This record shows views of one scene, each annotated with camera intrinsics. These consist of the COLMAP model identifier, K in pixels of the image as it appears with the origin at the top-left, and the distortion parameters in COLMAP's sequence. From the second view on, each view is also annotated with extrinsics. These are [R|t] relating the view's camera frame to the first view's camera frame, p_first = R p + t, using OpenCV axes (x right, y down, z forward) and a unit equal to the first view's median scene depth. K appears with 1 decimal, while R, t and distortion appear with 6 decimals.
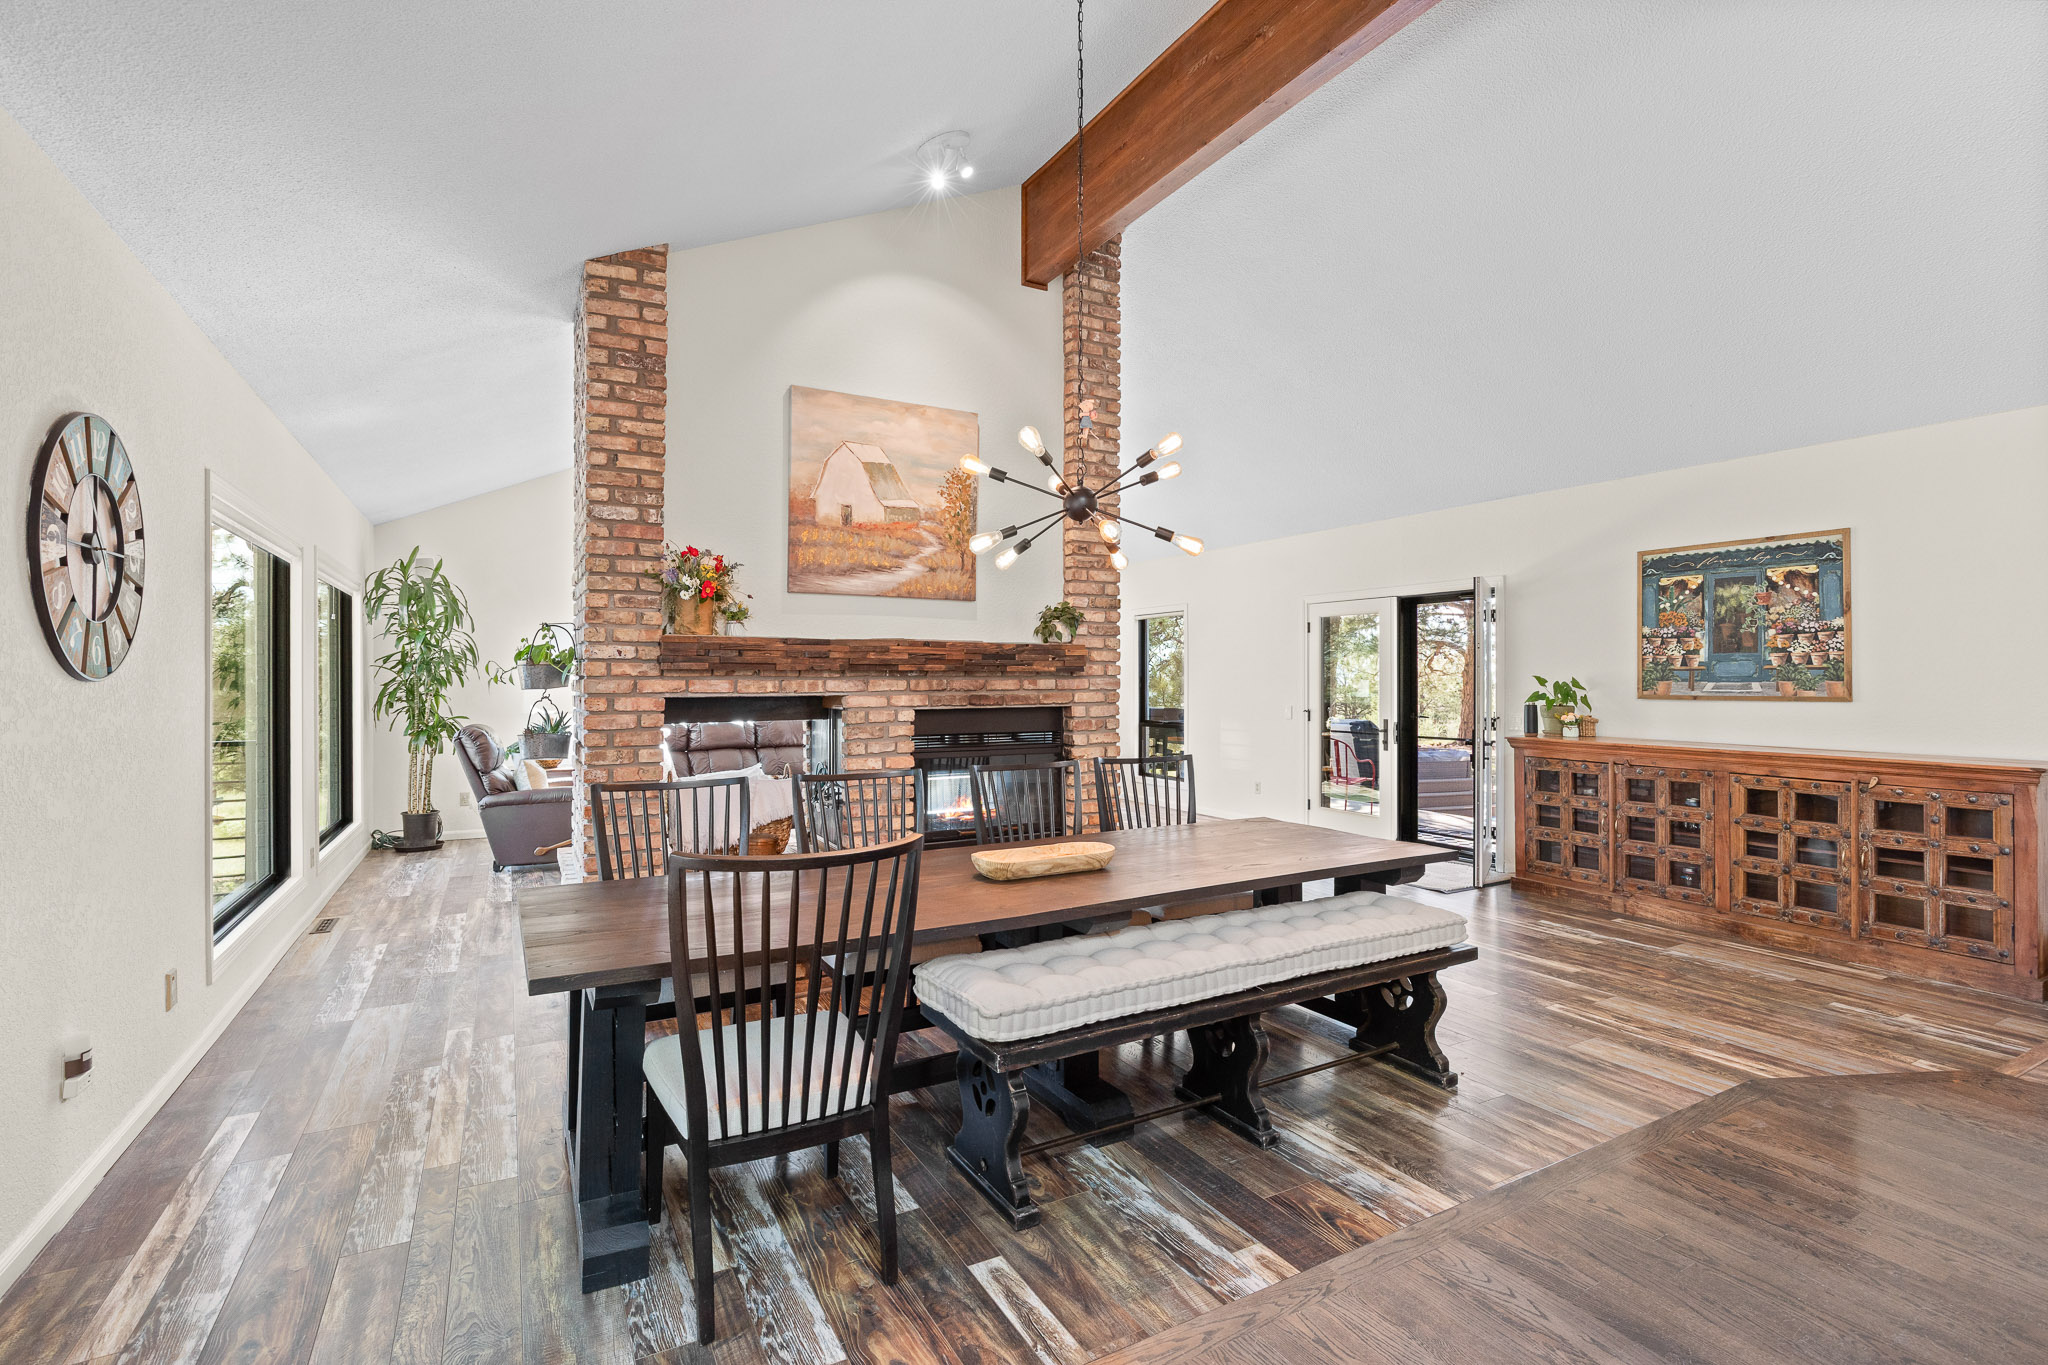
lens RADIAL K [[943.2, 0, 1019.1], [0, 943.2, 667.0], [0, 0, 1]] dist [-0.008749, 0.002654]
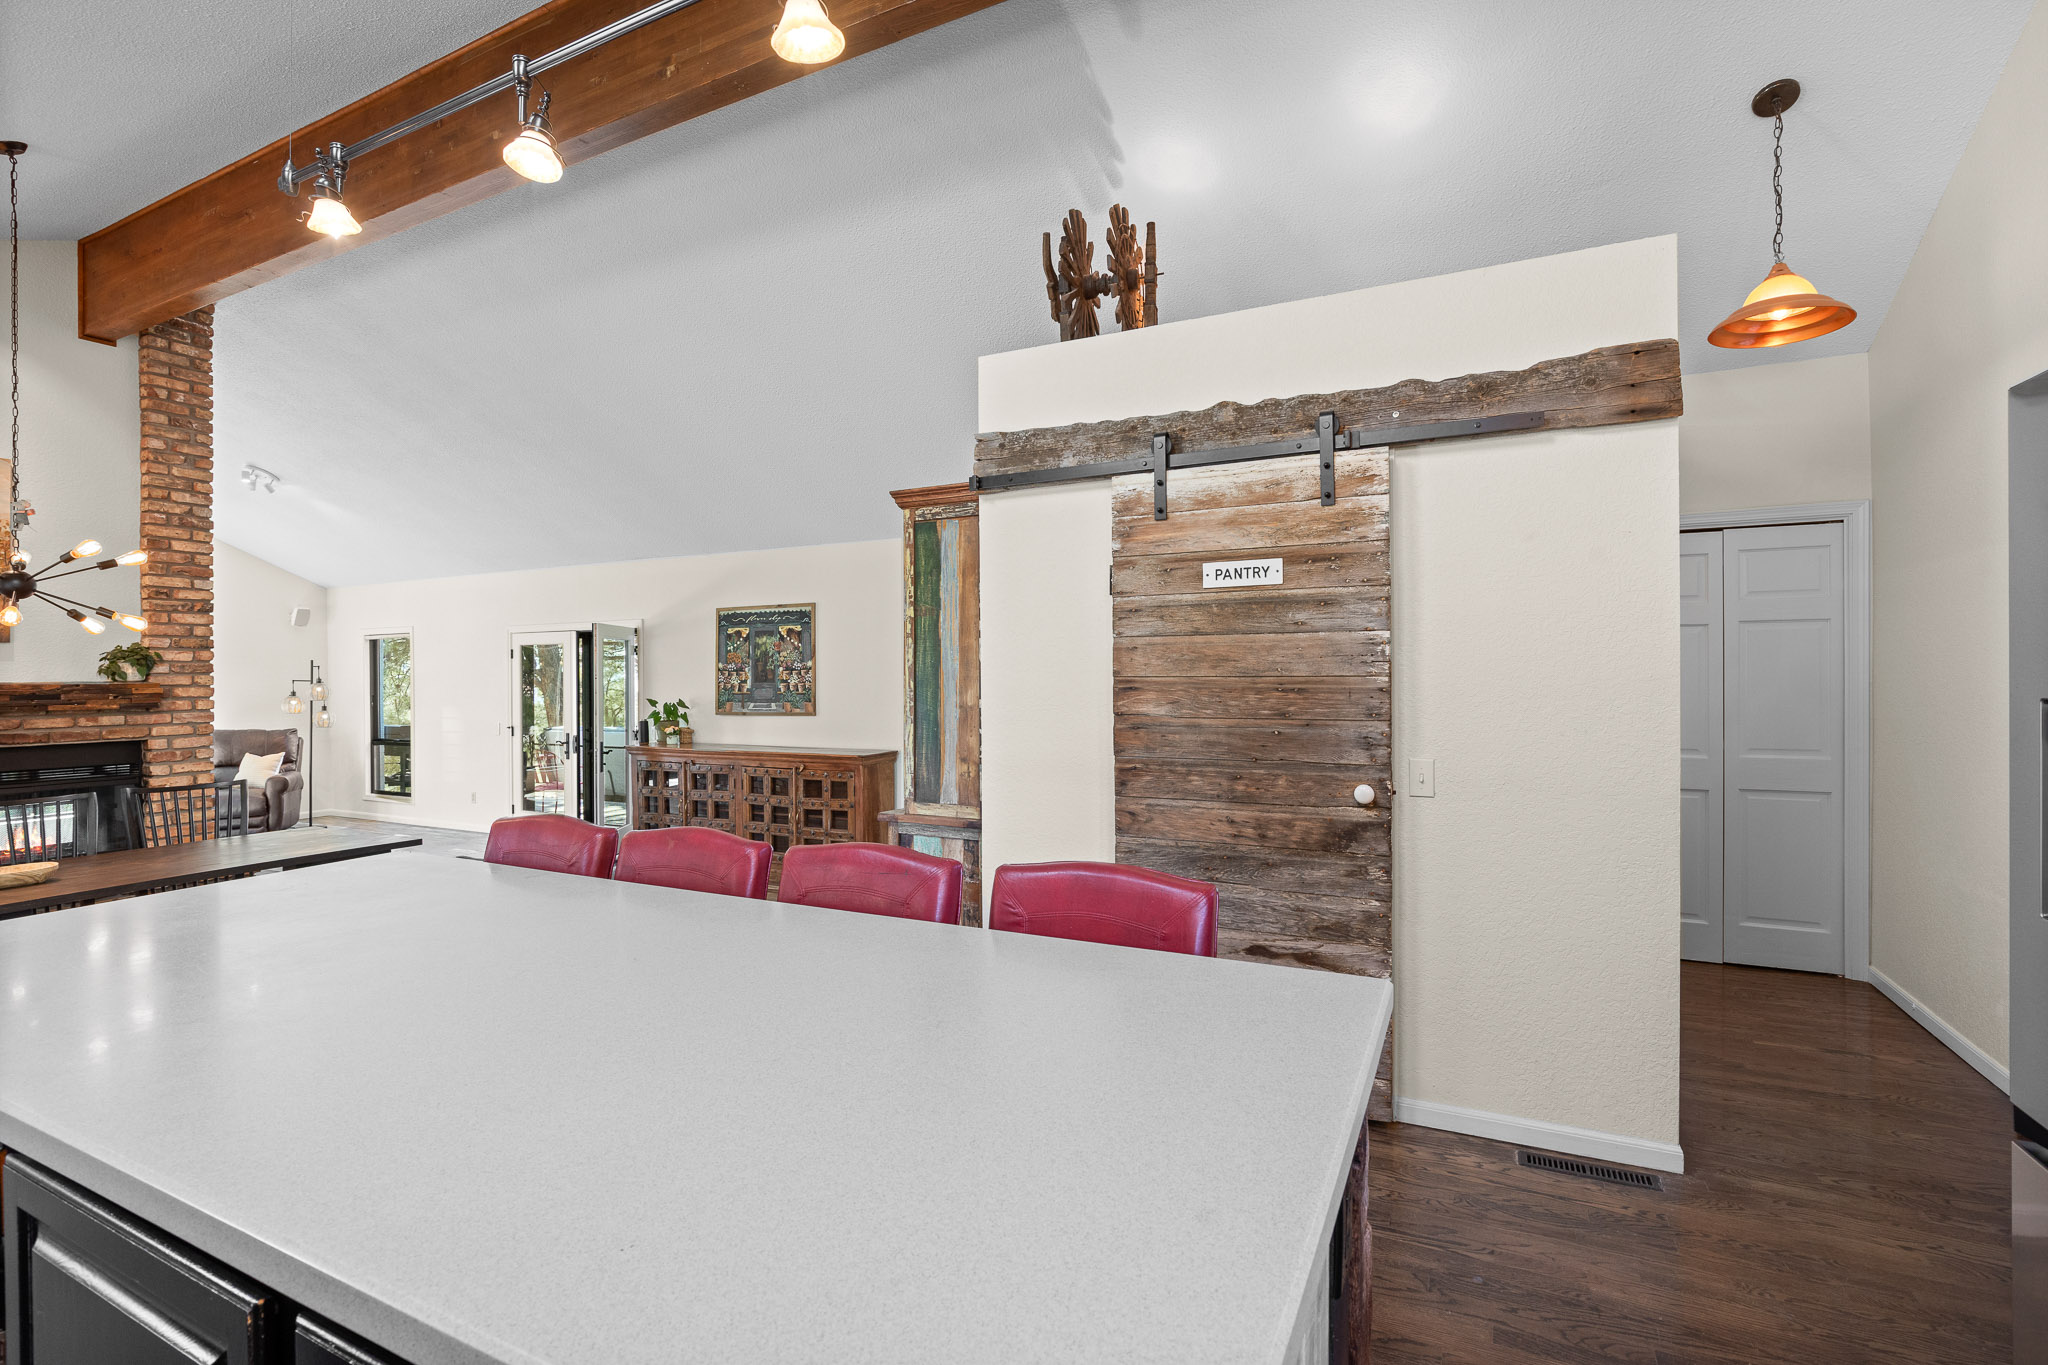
lens RADIAL K [[943.2, 0, 1030.6], [0, 943.2, 674.7], [0, 0, 1]] dist [-0.008749, 0.002654]
pose [[0.828846, -0.006432, 0.559439, 0.312214], [0.000958, 0.999949, 0.010078, -0.045460], [-0.559475, -0.007817, 0.828810, -0.481637]]
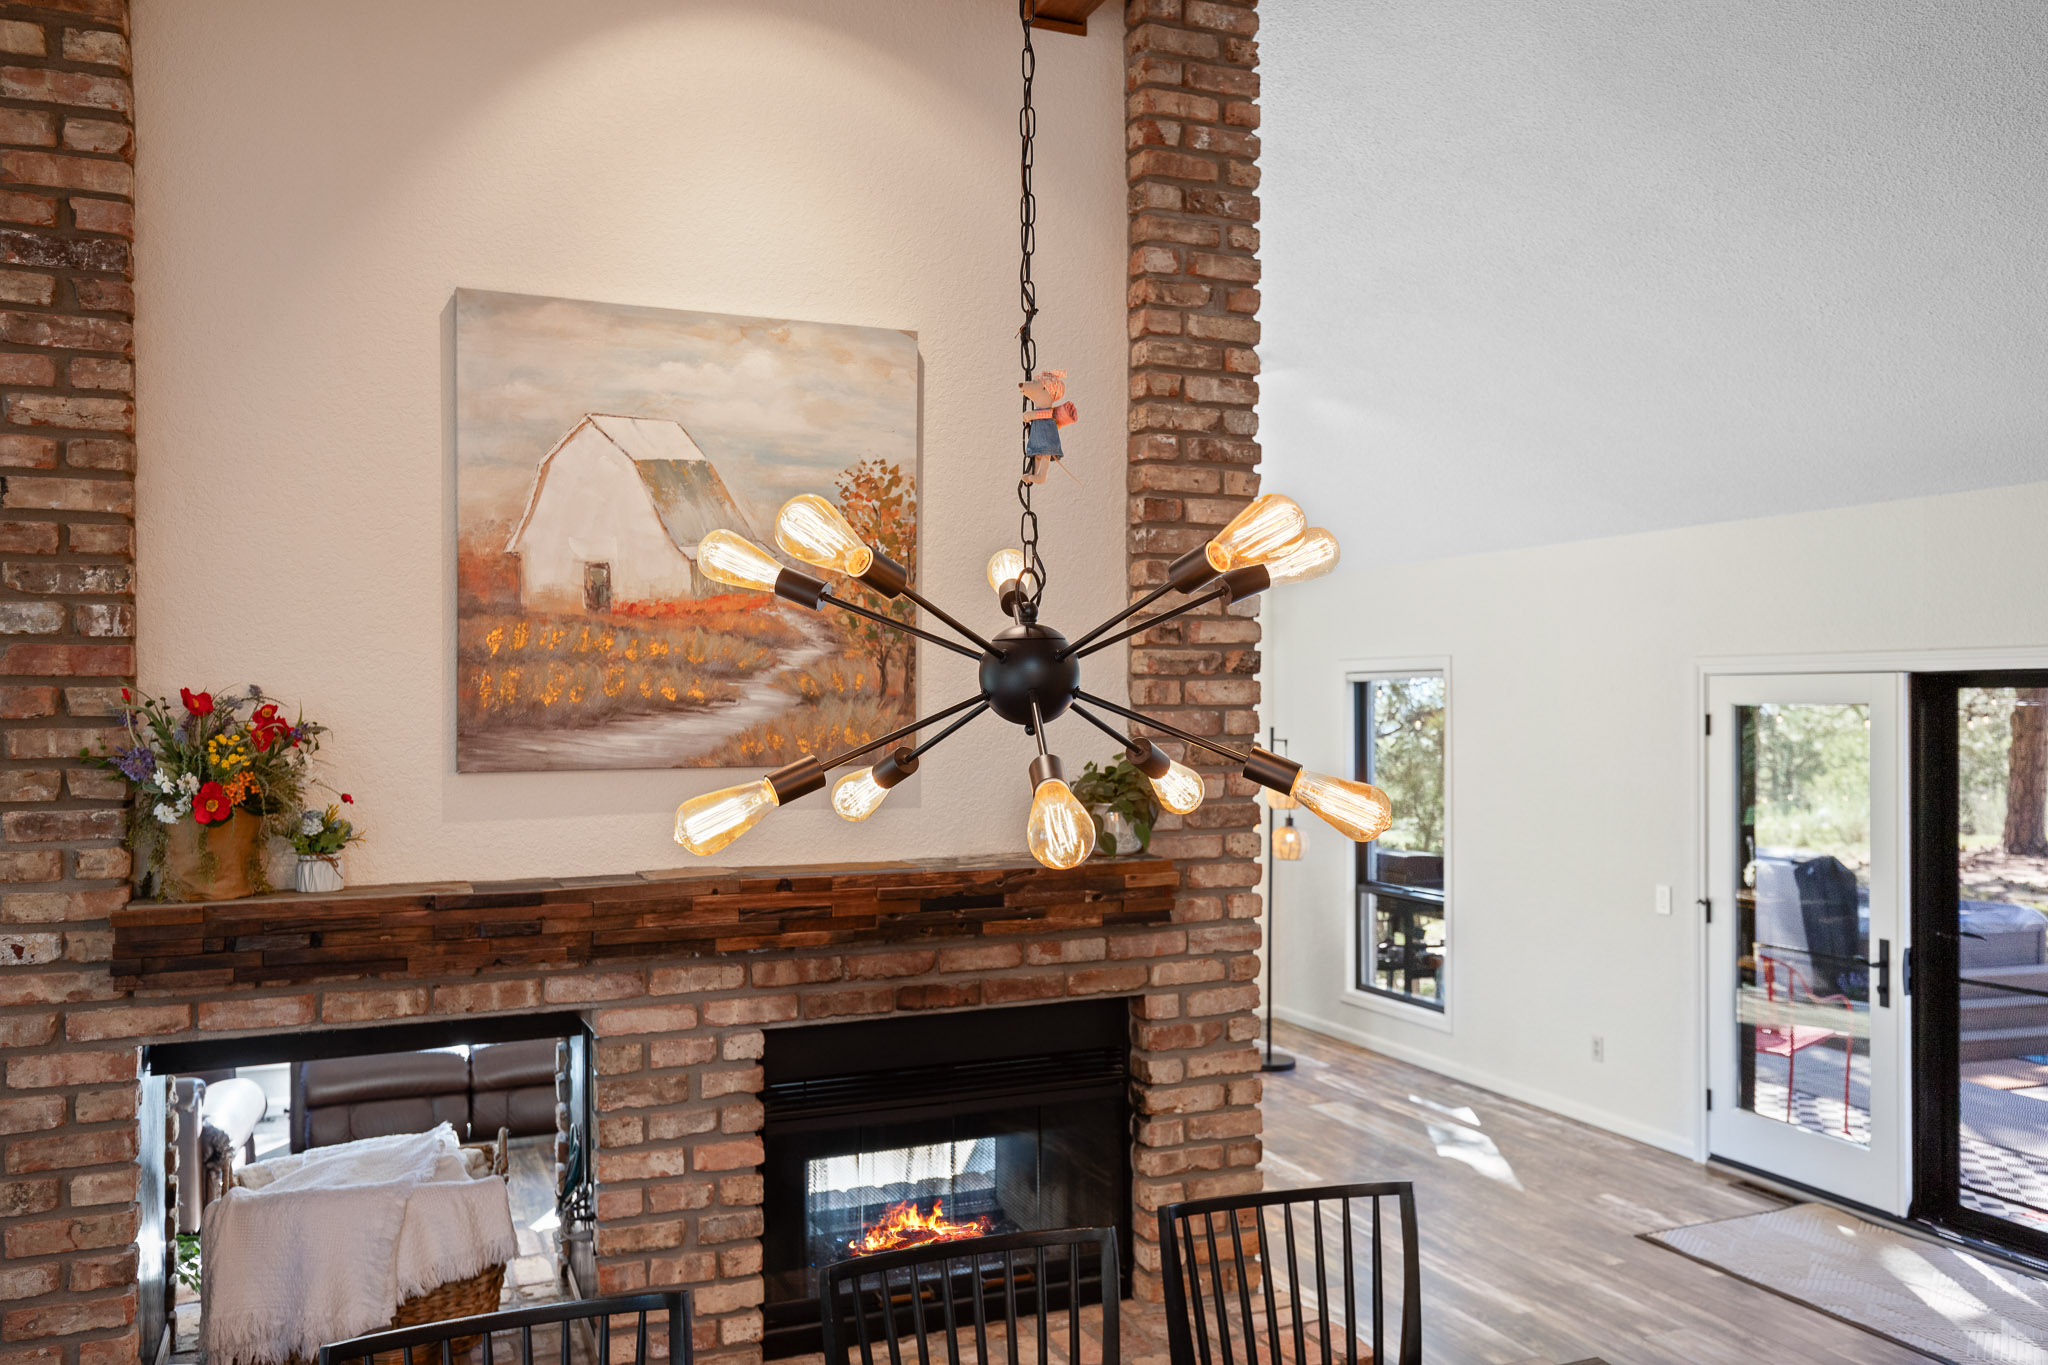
lens RADIAL K [[1616.2, 0, 1040.8], [0, 1616.2, 701.4], [0, 0, 1]] dist [0.013991, 0.006081]
pose [[0.995772, -0.004620, -0.091743, 0.081945], [0.006276, 0.999822, 0.017768, -0.115376], [0.091645, -0.018269, 0.995624, 0.271166]]
